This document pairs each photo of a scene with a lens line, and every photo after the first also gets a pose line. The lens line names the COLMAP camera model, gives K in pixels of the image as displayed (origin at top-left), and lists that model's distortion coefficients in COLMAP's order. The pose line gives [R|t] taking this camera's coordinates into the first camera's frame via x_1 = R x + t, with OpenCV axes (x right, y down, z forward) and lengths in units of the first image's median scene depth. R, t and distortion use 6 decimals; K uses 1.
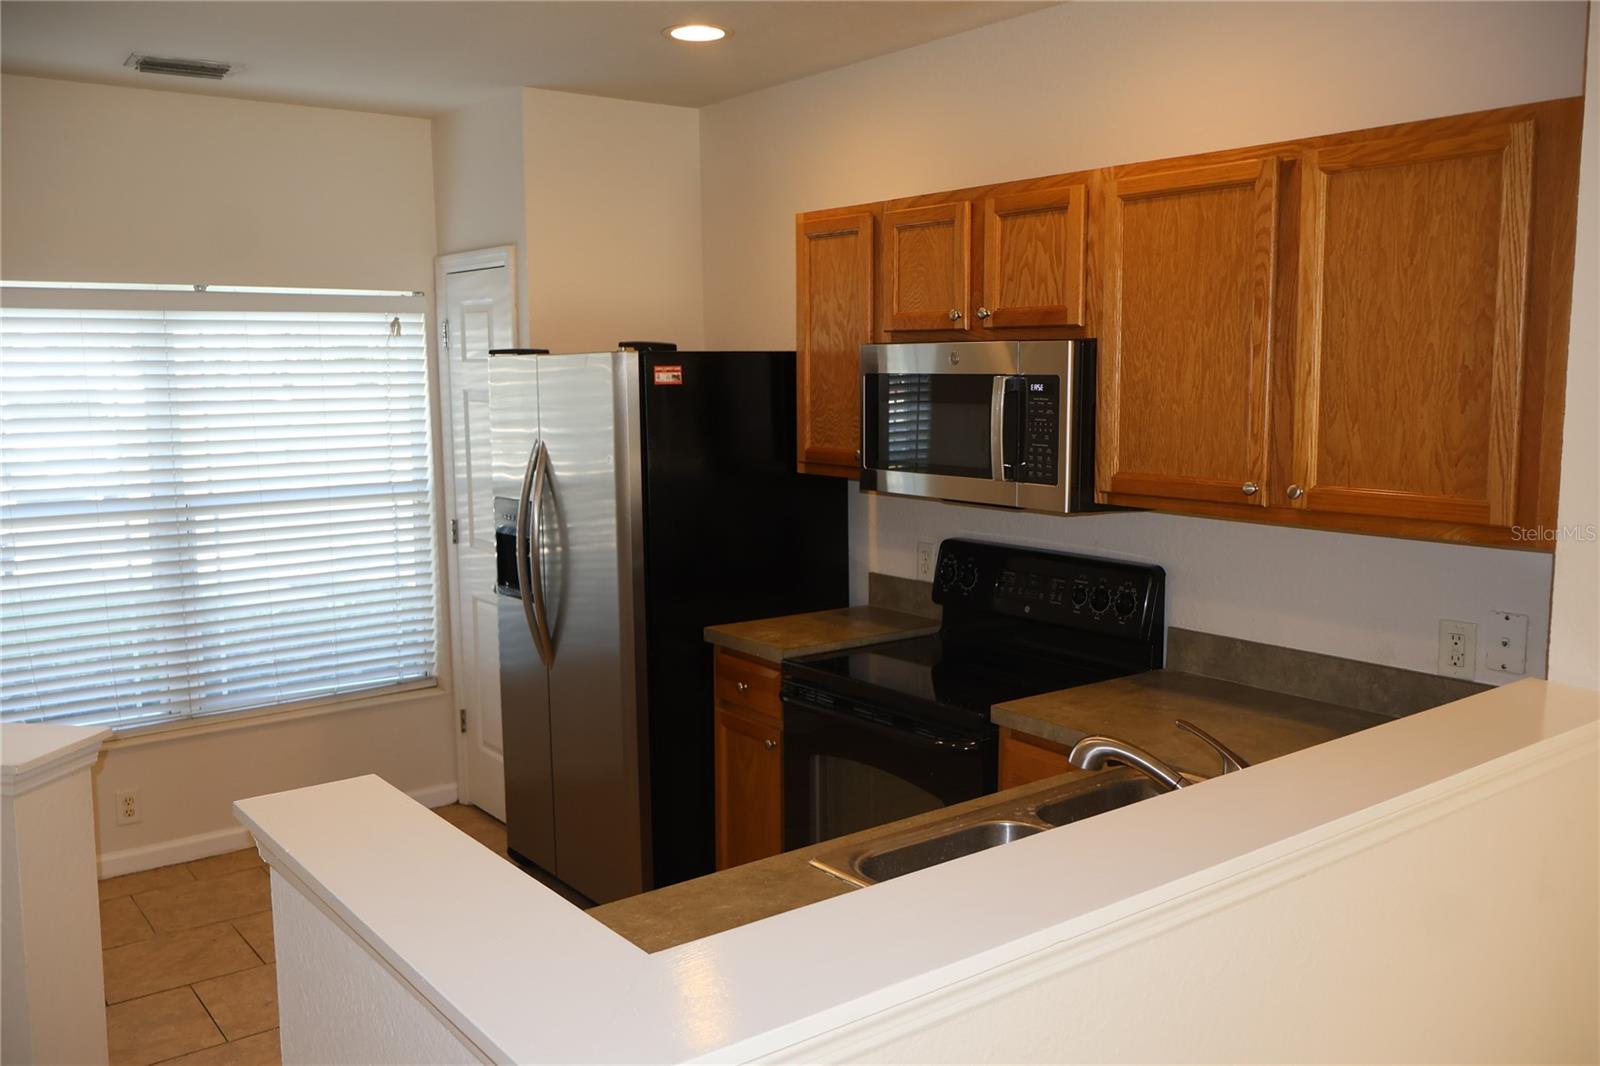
lens RADIAL K [[1352.3, 0, 802.9], [0, 1352.3, 534.5], [0, 0, 1]] dist [-0.007506, 0.010169]
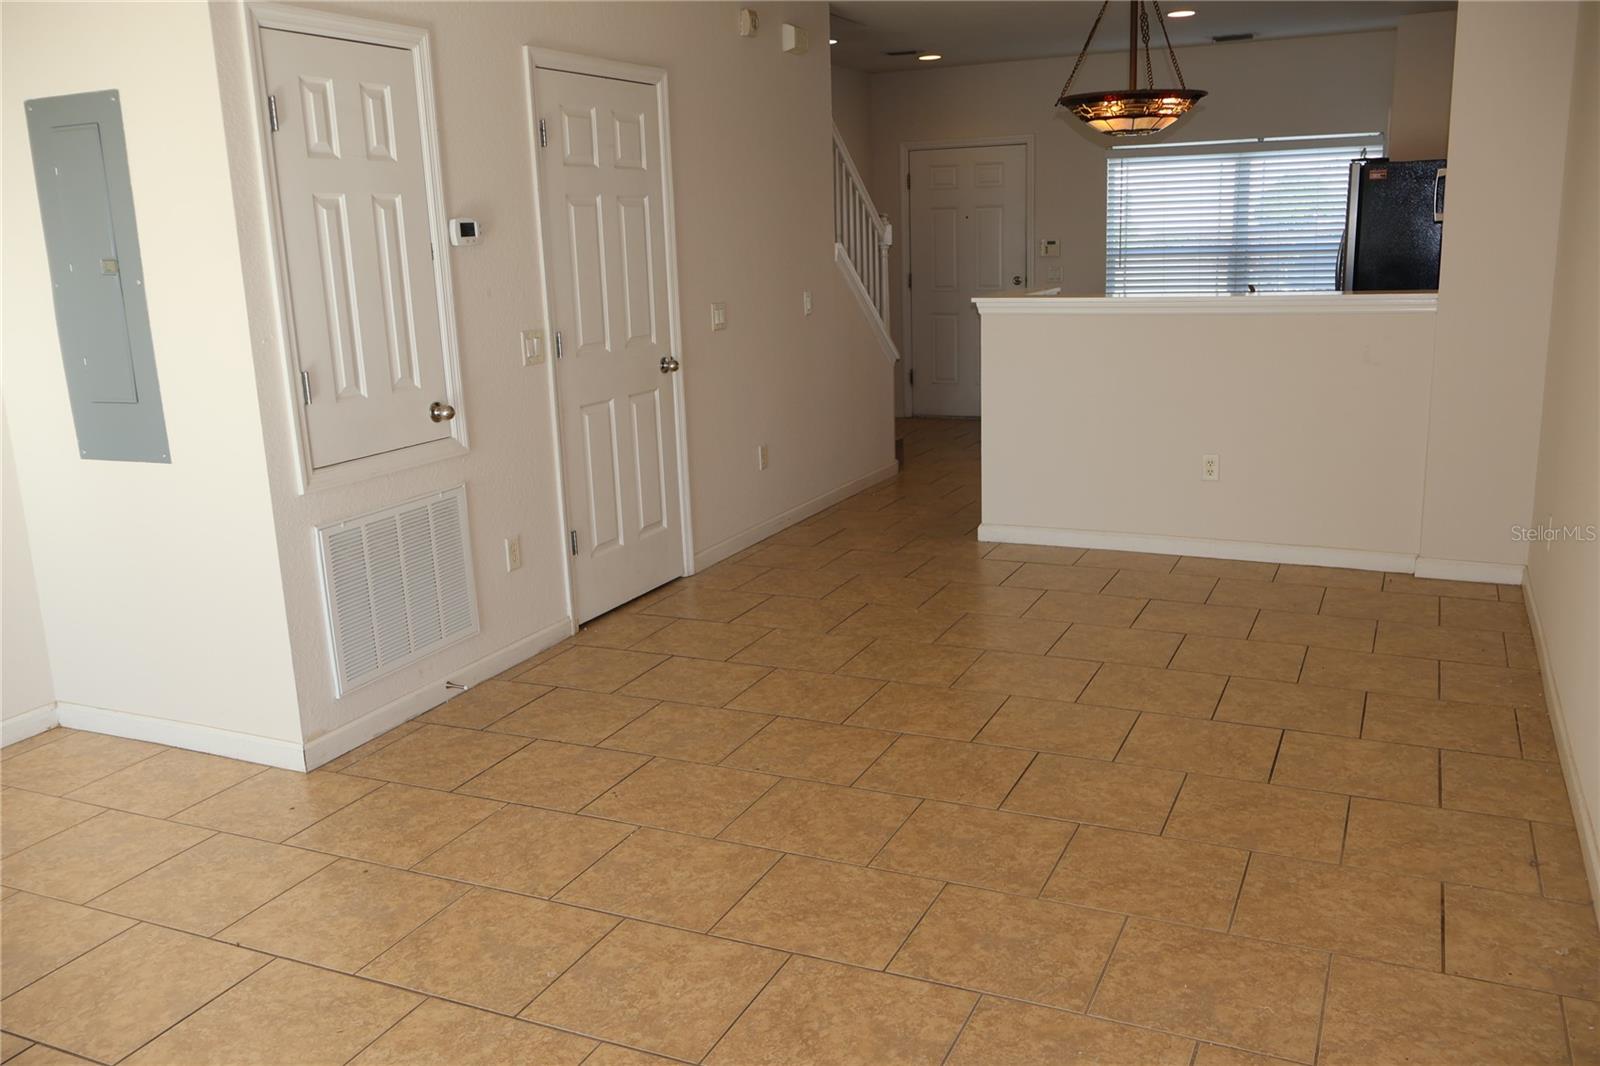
lens RADIAL K [[1352.3, 0, 802.9], [0, 1352.3, 534.5], [0, 0, 1]] dist [-0.007506, 0.010169]
pose [[0.466010, 0.190462, -0.864037, 1.336350], [-0.084338, 0.981671, 0.170906, 0.133684], [0.880751, -0.006773, 0.473531, -0.687245]]
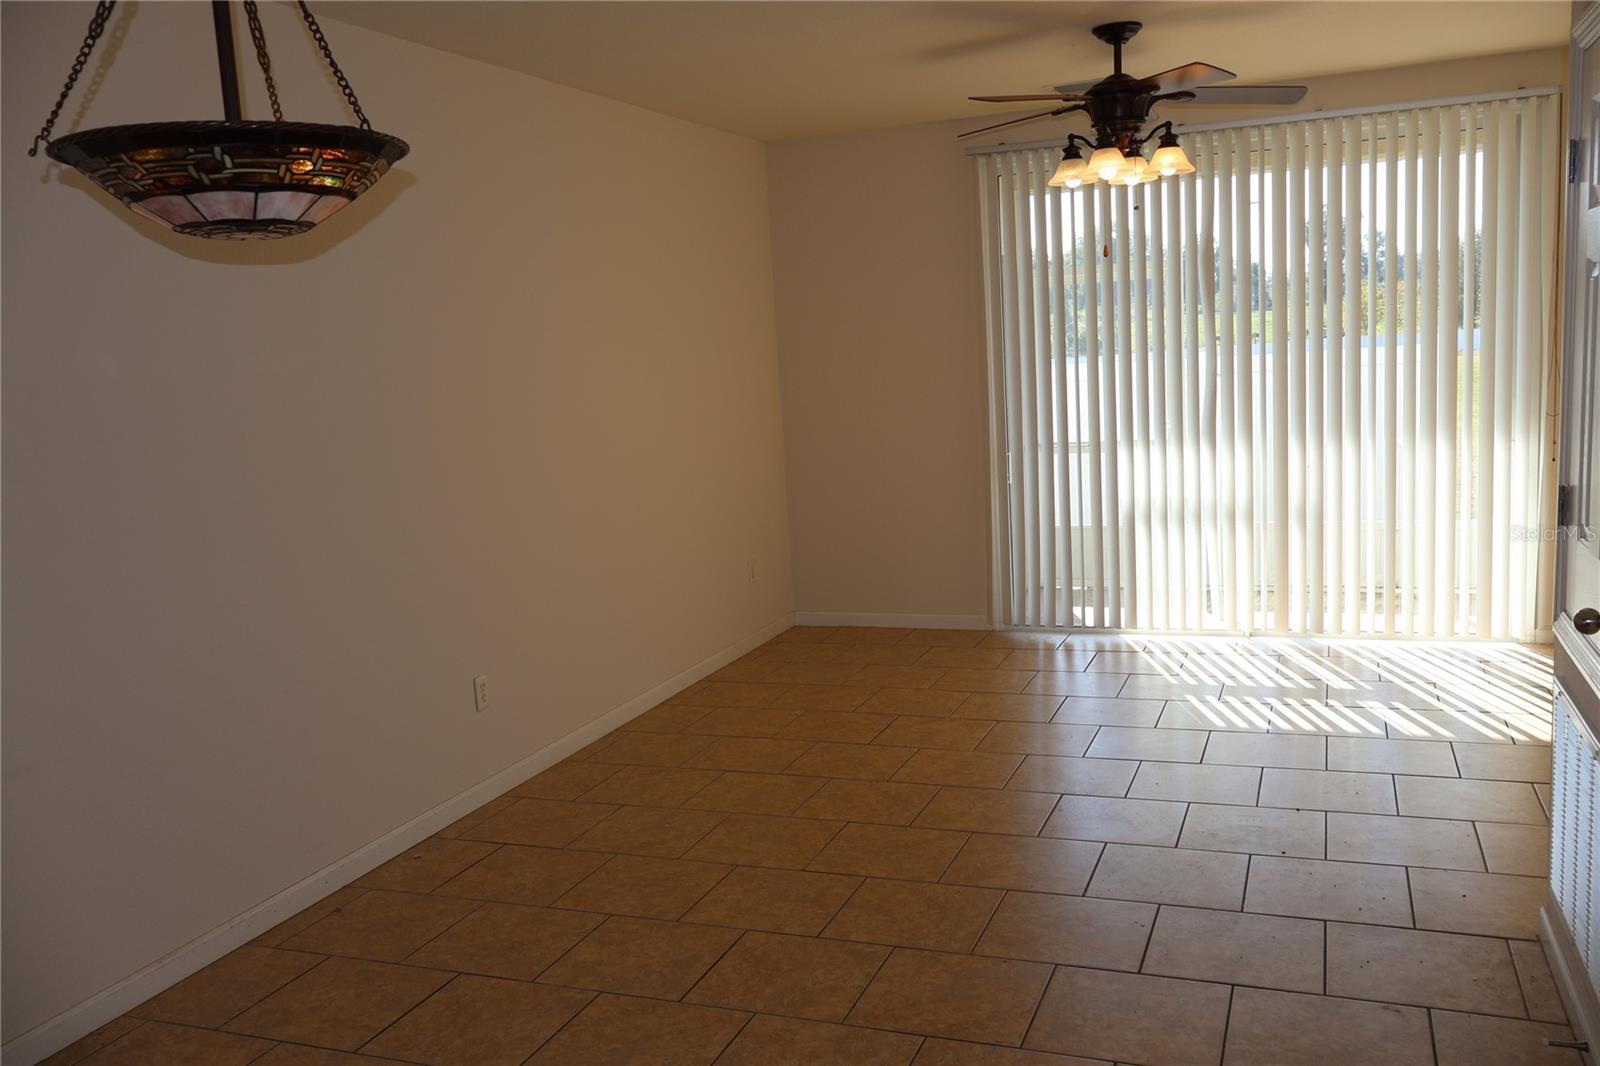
lens RADIAL K [[1316.5, 0, 800.0], [0, 1316.5, 533.0], [0, 0, 1]] dist [0.004218, 0.006848]
pose [[-0.511206, -0.084042, 0.855339, -0.209559], [0.172554, 0.964907, 0.197937, 0.011595], [-0.841958, 0.248779, -0.478765, 0.243348]]
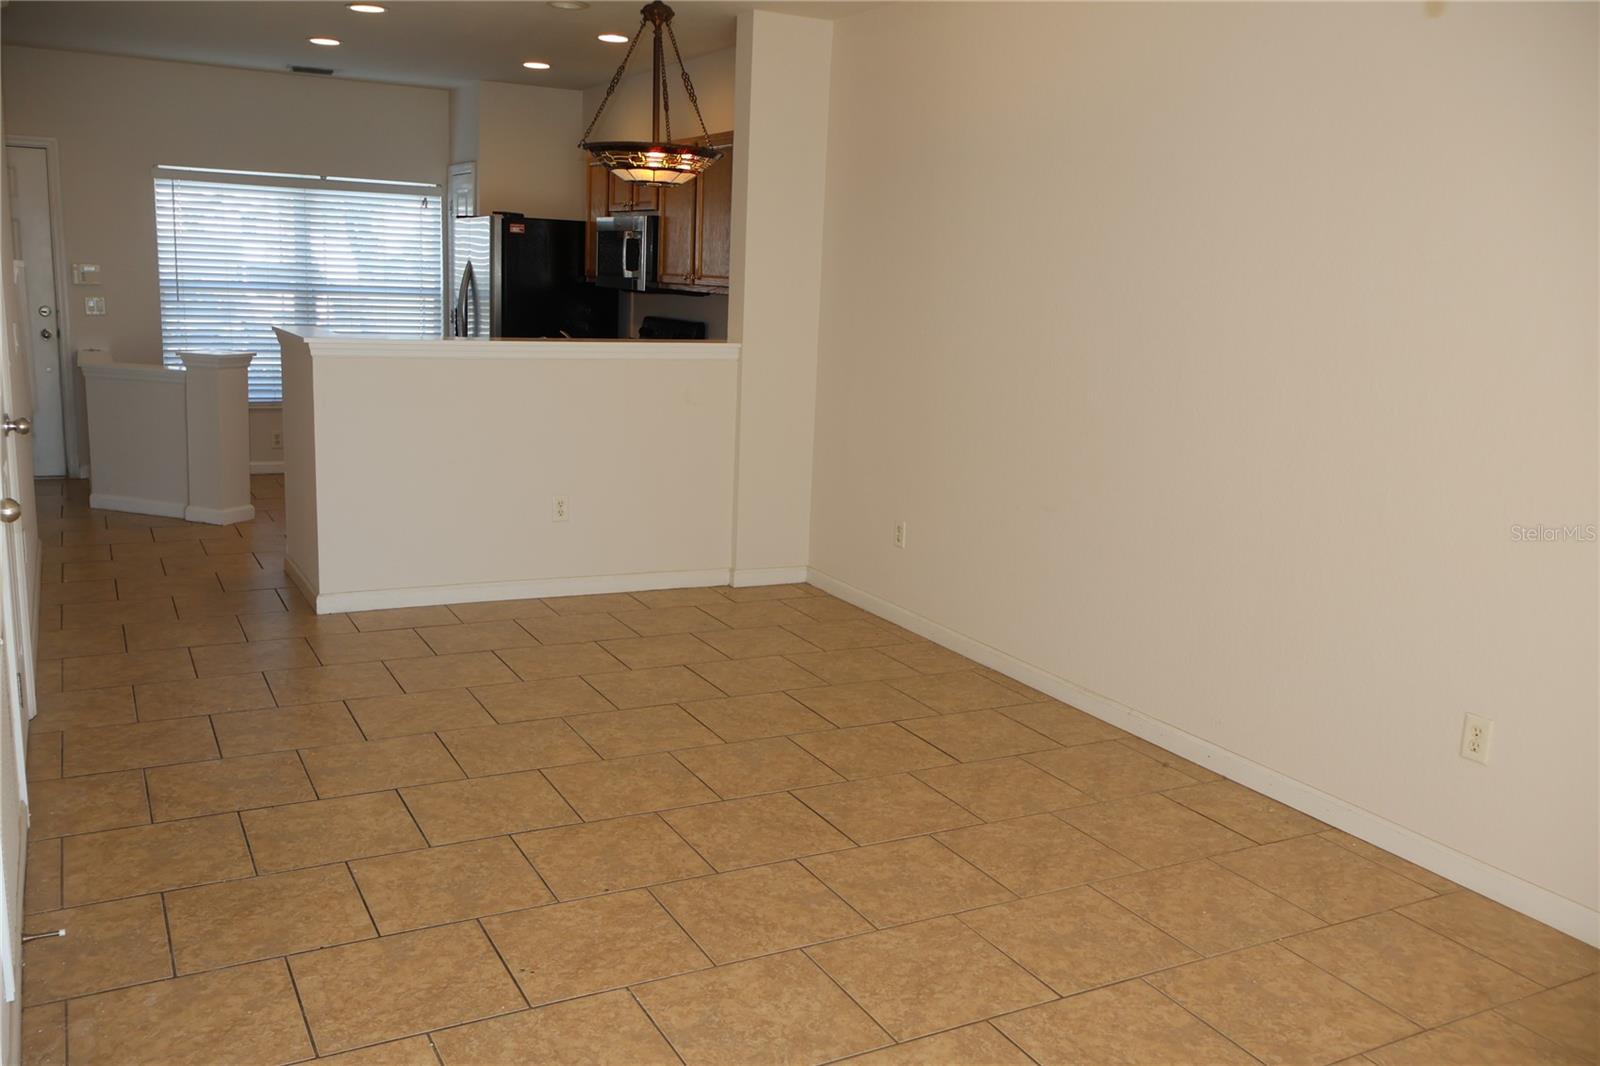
lens RADIAL K [[1352.3, 0, 802.9], [0, 1352.3, 534.5], [0, 0, 1]] dist [-0.007506, 0.010169]
pose [[0.986851, 0.080117, -0.140377, 0.689805], [-0.071423, 0.995265, 0.065924, 0.191107], [0.144994, -0.055031, 0.987901, -1.072503]]
